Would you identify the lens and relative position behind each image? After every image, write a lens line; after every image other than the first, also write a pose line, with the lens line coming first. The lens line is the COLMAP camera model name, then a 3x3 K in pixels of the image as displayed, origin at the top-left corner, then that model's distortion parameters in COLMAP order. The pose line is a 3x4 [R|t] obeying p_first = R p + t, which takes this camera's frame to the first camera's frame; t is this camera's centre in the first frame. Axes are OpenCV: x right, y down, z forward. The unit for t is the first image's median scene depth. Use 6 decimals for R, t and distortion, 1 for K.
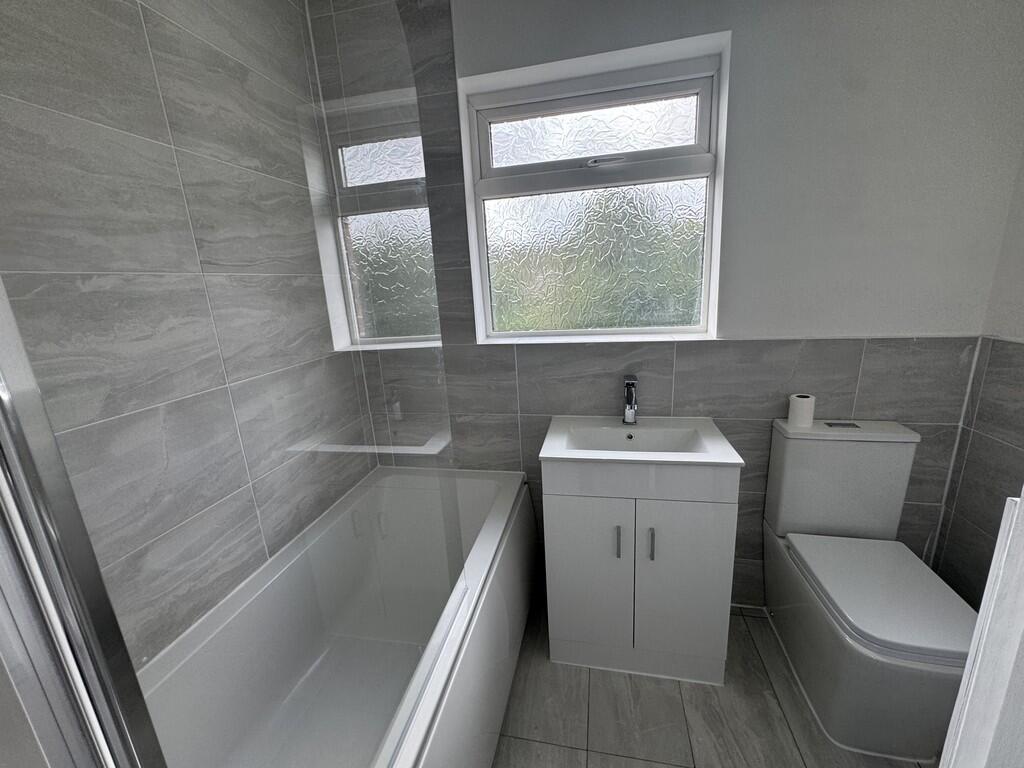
lens RADIAL K [[408.4, 0, 512.0], [0, 408.4, 384.0], [0, 0, 1]] dist [-0.002571, 0.000743]
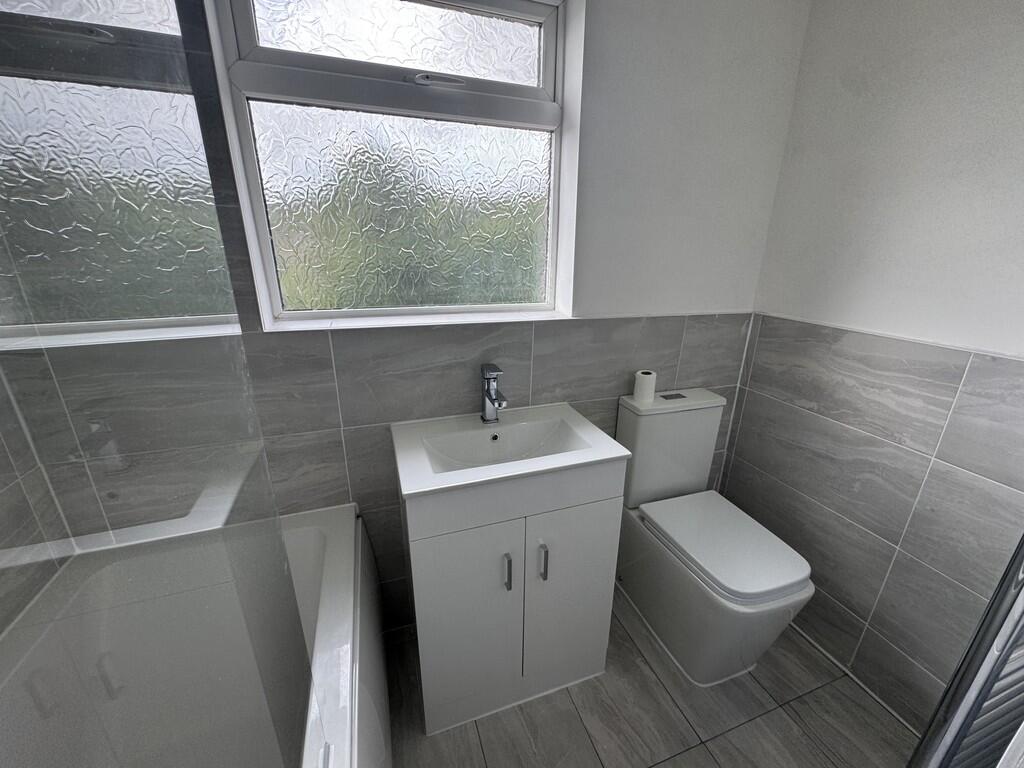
lens RADIAL K [[408.4, 0, 509.3], [0, 408.4, 383.1], [0, 0, 1]] dist [-0.002571, 0.000743]
pose [[0.853274, -0.102244, 0.511340, -0.107276], [0.066254, 0.993899, 0.088174, -0.056109], [-0.517236, -0.041359, 0.854843, 0.288088]]
